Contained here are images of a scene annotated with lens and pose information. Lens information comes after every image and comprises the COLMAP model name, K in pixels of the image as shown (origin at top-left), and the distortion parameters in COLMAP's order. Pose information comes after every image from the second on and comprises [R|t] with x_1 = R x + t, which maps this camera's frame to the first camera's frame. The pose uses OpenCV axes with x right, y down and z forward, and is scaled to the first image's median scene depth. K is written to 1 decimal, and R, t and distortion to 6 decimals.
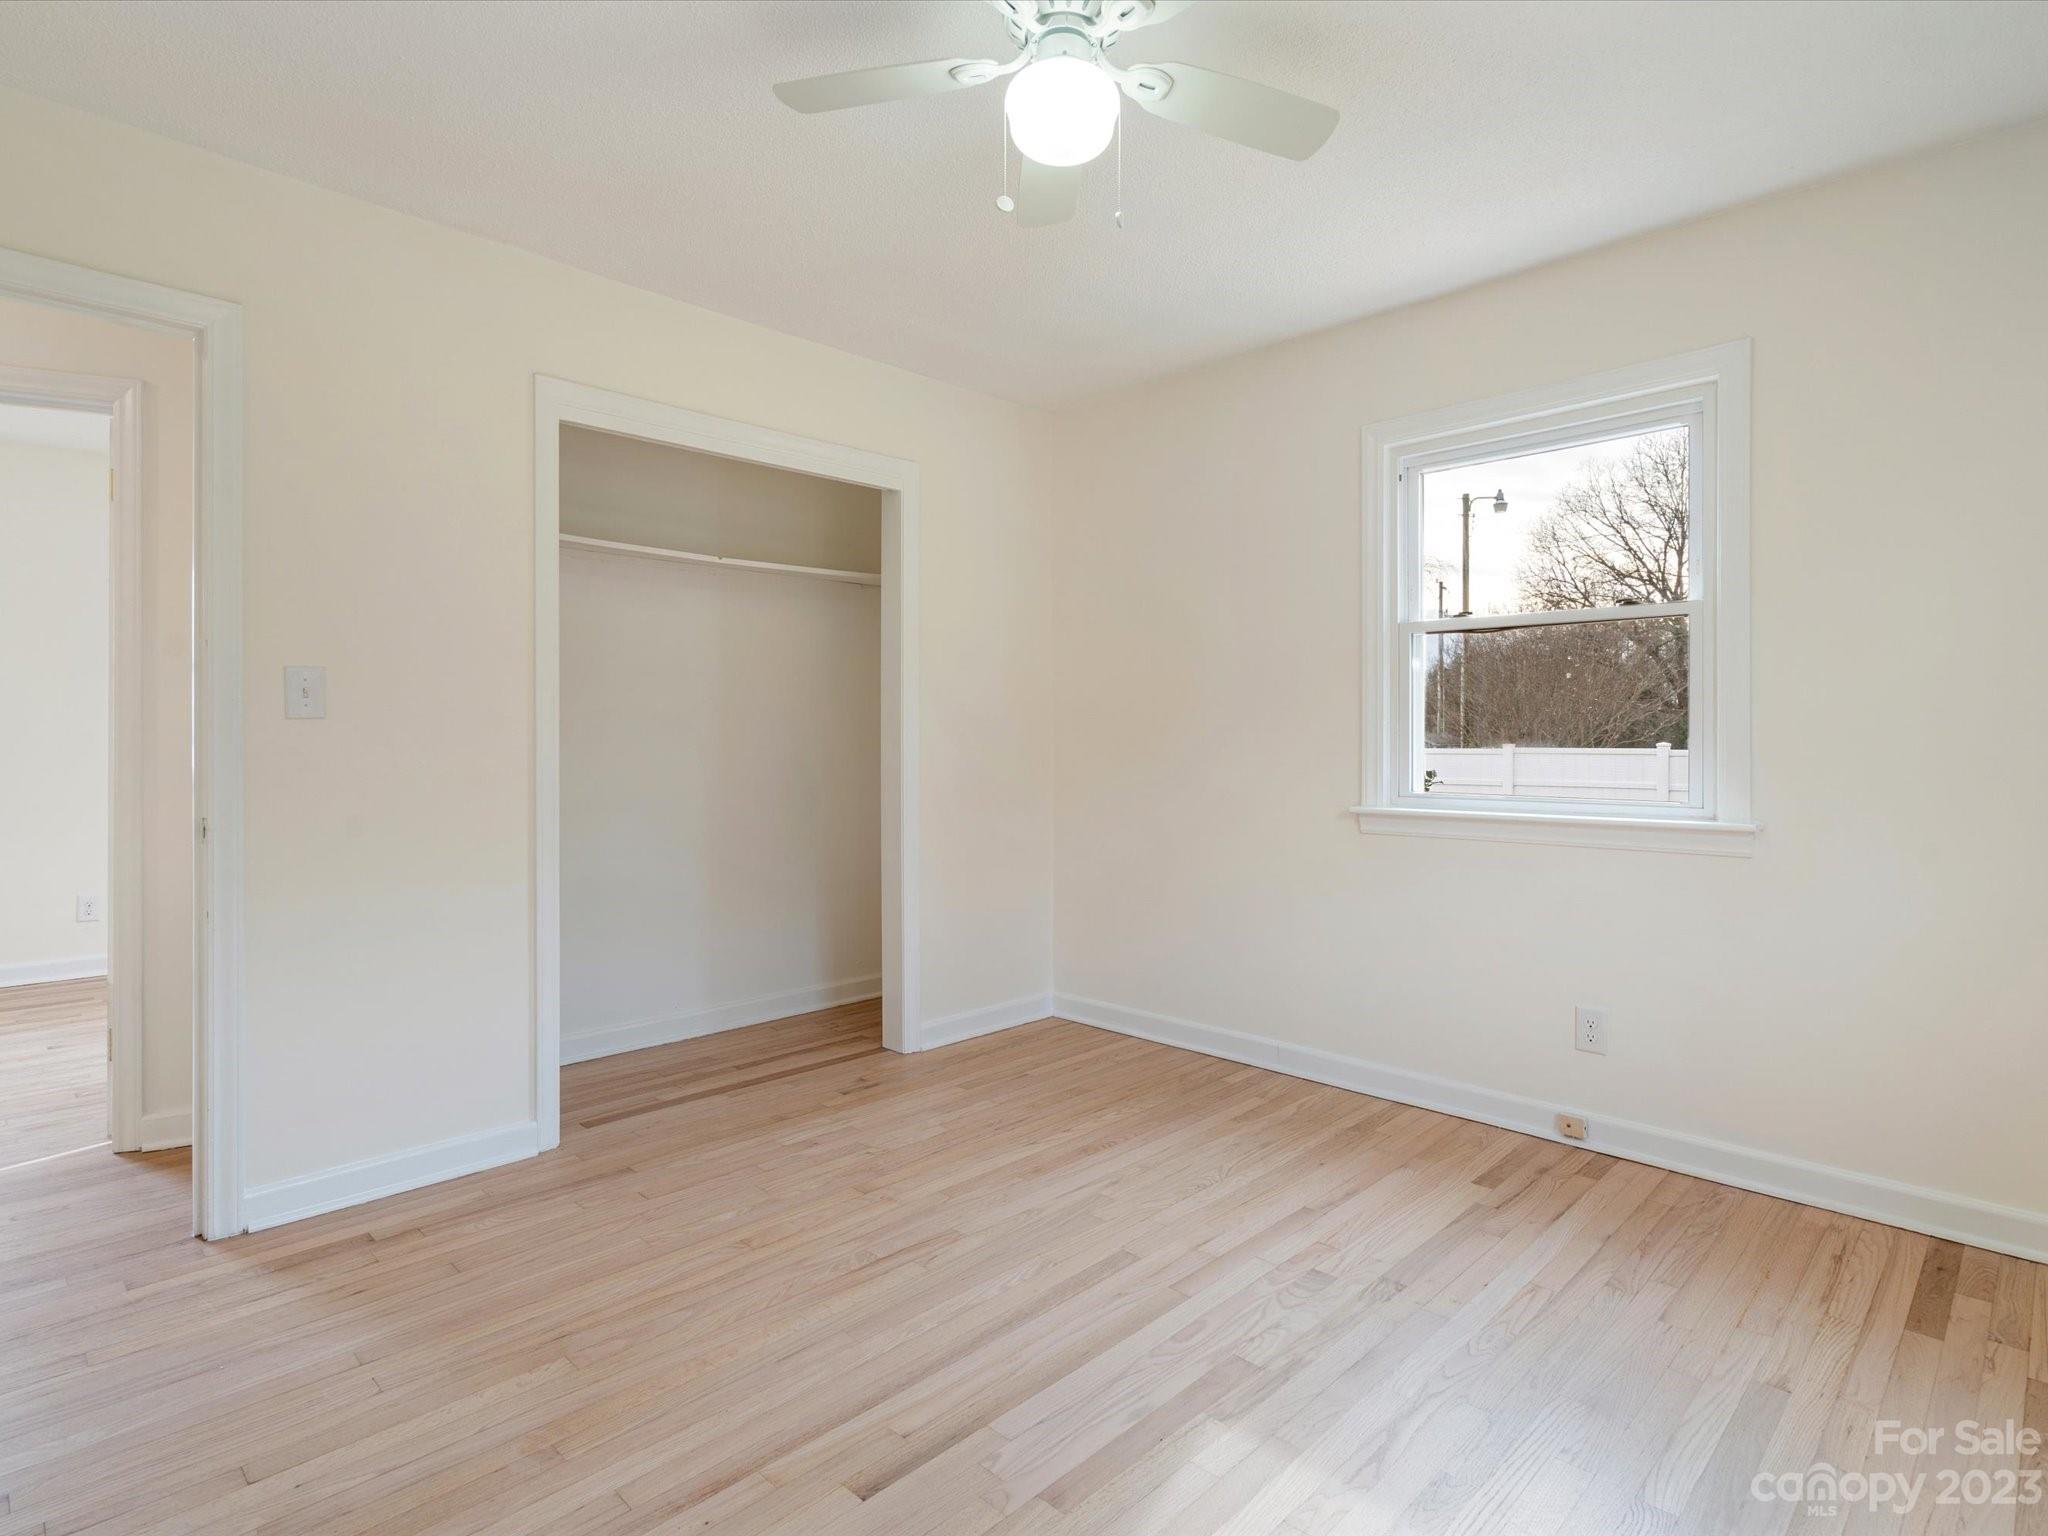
lens RADIAL K [[1042.8, 0, 1036.3], [0, 1042.8, 749.0], [0, 0, 1]] dist [0.004830, 0.000593]
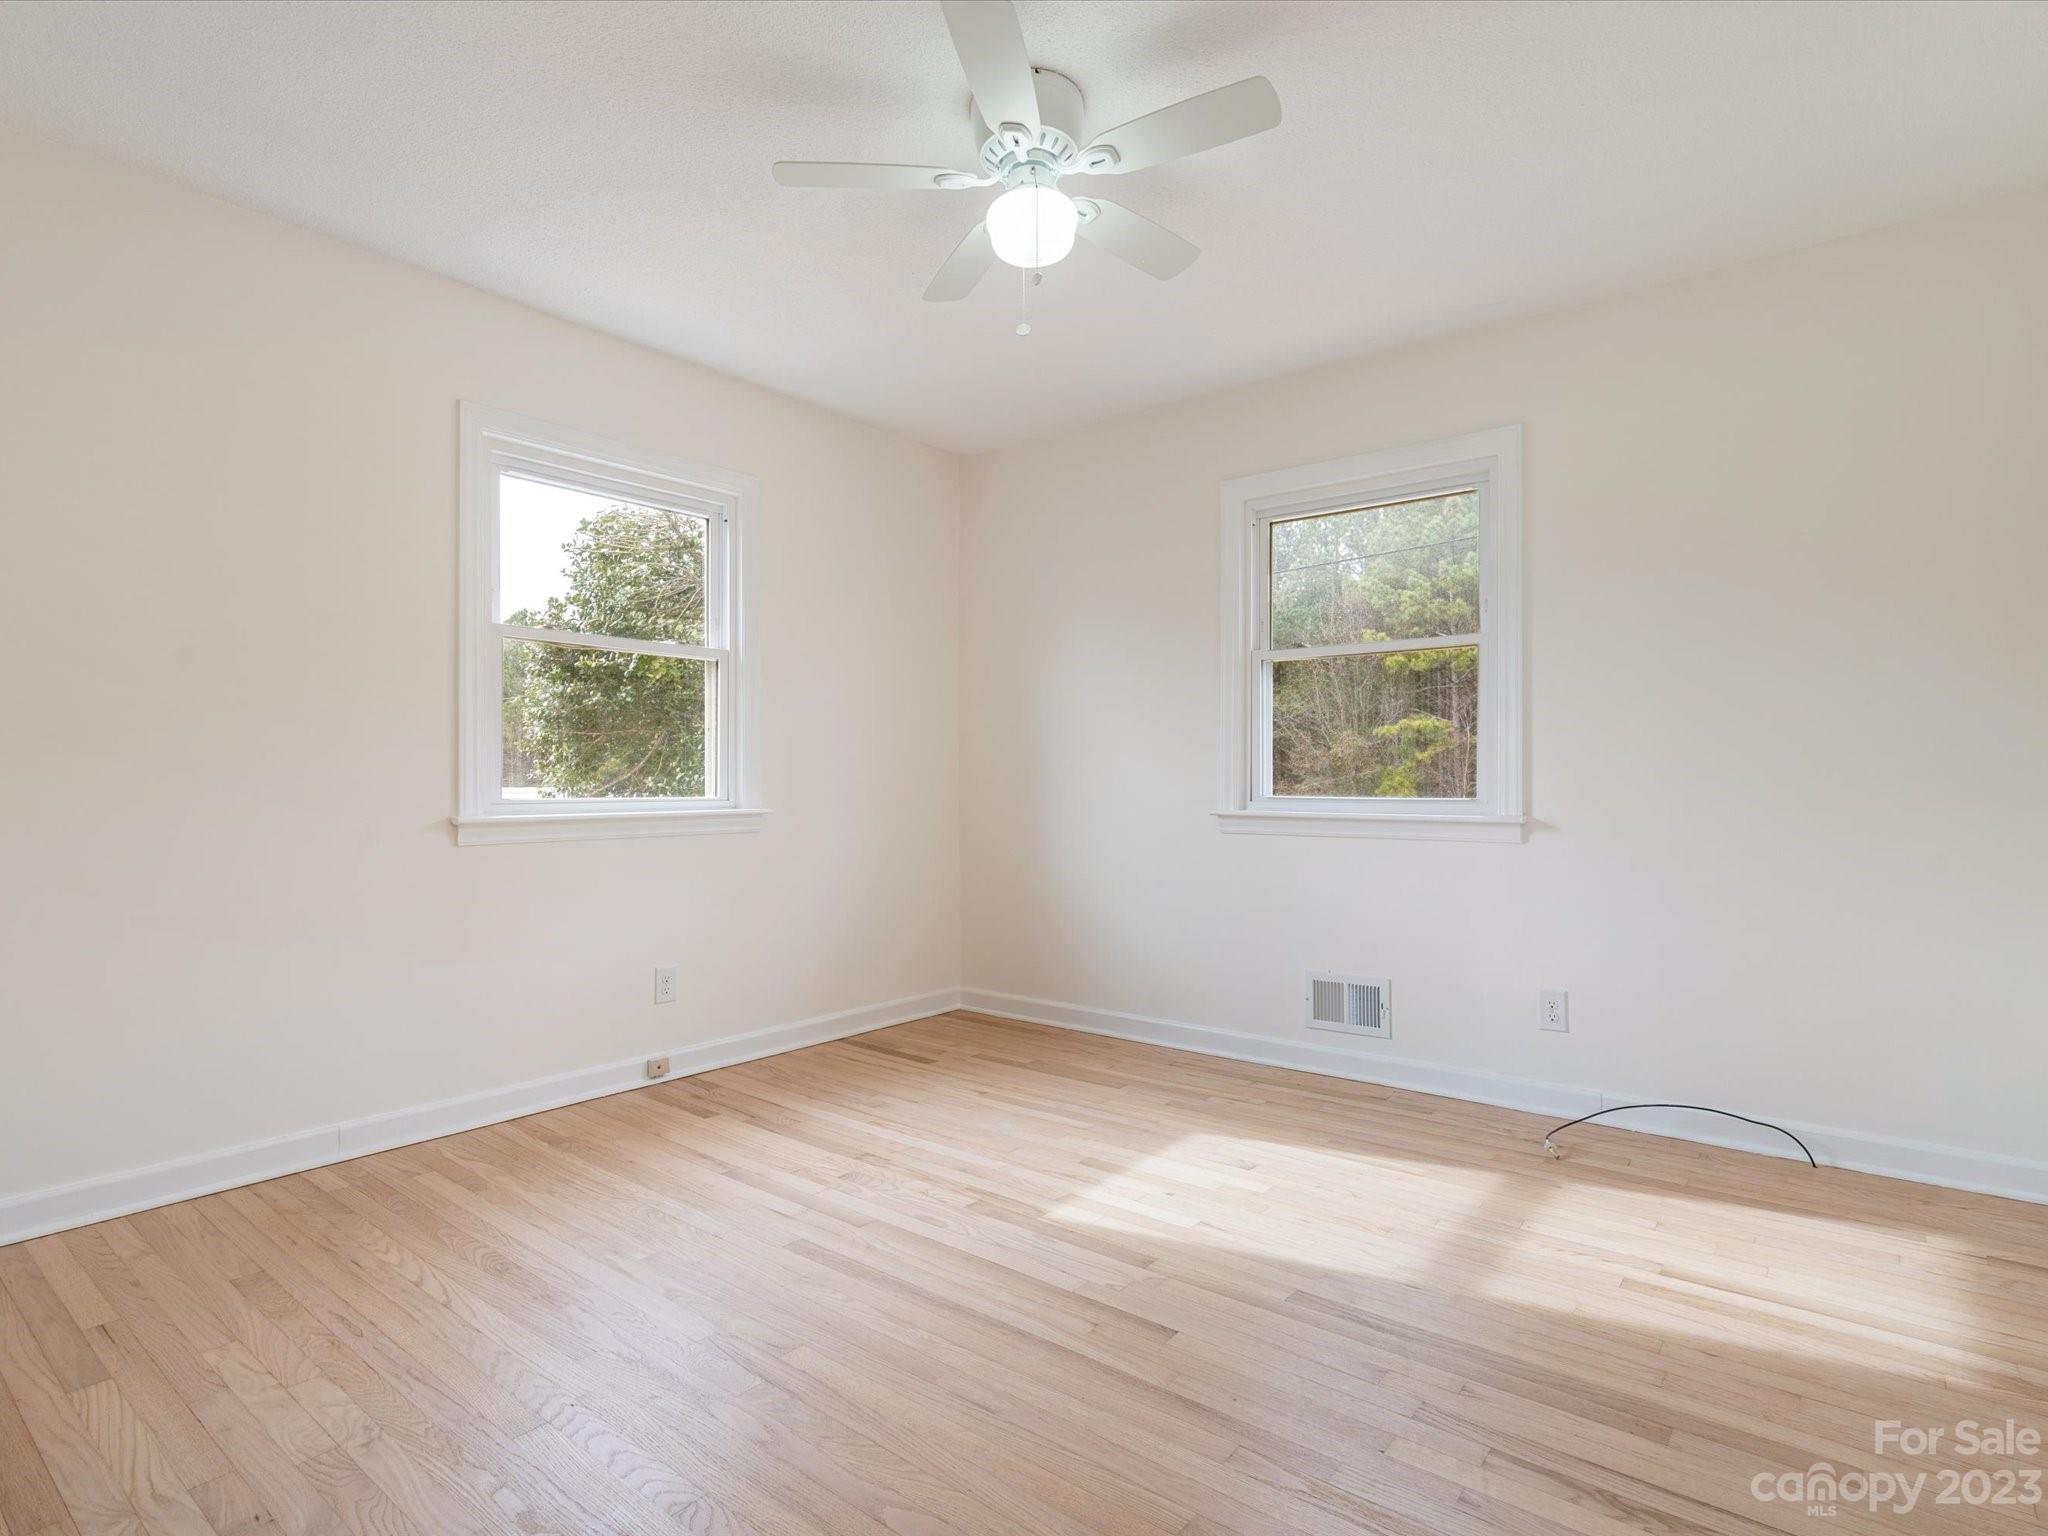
lens RADIAL K [[1042.8, 0, 1027.2], [0, 1042.8, 778.2], [0, 0, 1]] dist [0.004830, 0.000593]
pose [[-0.075693, 0.001079, 0.997131, -0.794496], [0.006073, 0.999981, -0.000621, 0.031537], [-0.997113, 0.006008, -0.075698, 0.721742]]
